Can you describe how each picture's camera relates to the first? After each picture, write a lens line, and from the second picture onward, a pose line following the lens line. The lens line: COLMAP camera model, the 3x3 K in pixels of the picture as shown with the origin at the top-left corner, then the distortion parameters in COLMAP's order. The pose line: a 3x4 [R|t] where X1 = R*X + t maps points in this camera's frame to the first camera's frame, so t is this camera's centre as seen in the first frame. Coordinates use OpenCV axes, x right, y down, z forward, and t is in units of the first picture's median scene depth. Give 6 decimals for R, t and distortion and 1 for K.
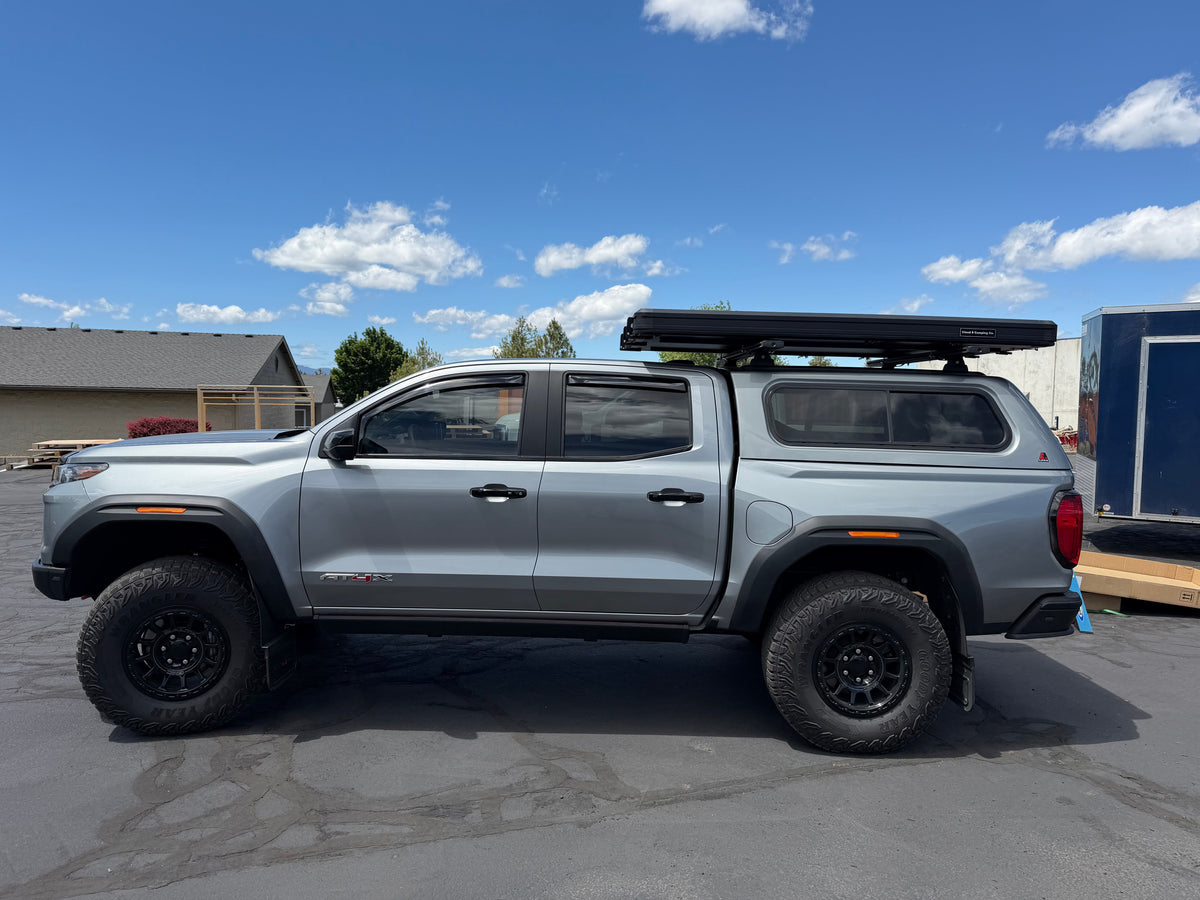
lens RADIAL K [[890.5, 0, 600.0], [0, 890.5, 450.0], [0, 0, 1]] dist [0.138485, -0.220529]
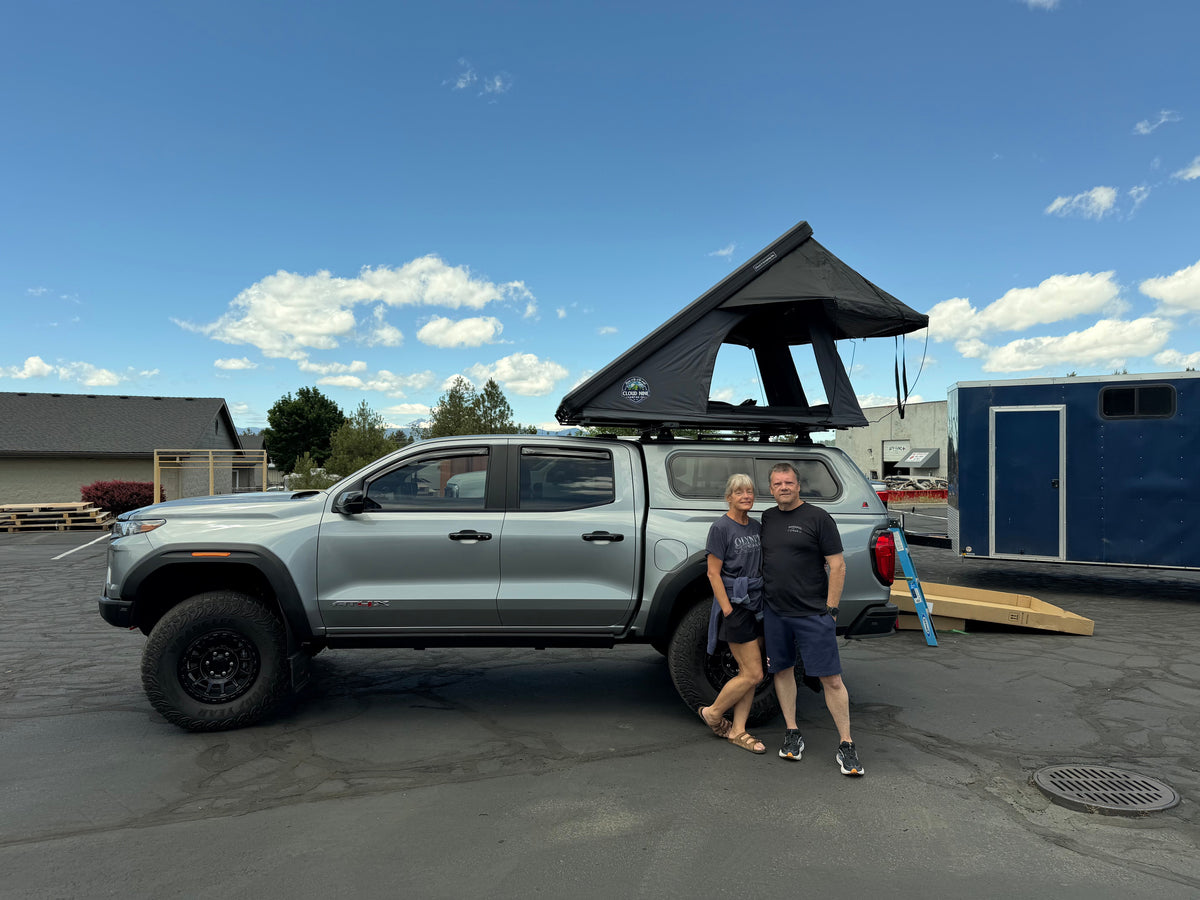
lens RADIAL K [[890.5, 0, 600.0], [0, 890.5, 450.0], [0, 0, 1]] dist [0.138485, -0.220529]
pose [[0.997450, -0.008285, 0.070887, -0.013812], [0.012759, 0.997939, -0.062890, 0.005140], [-0.070220, 0.063634, 0.995500, -0.343011]]
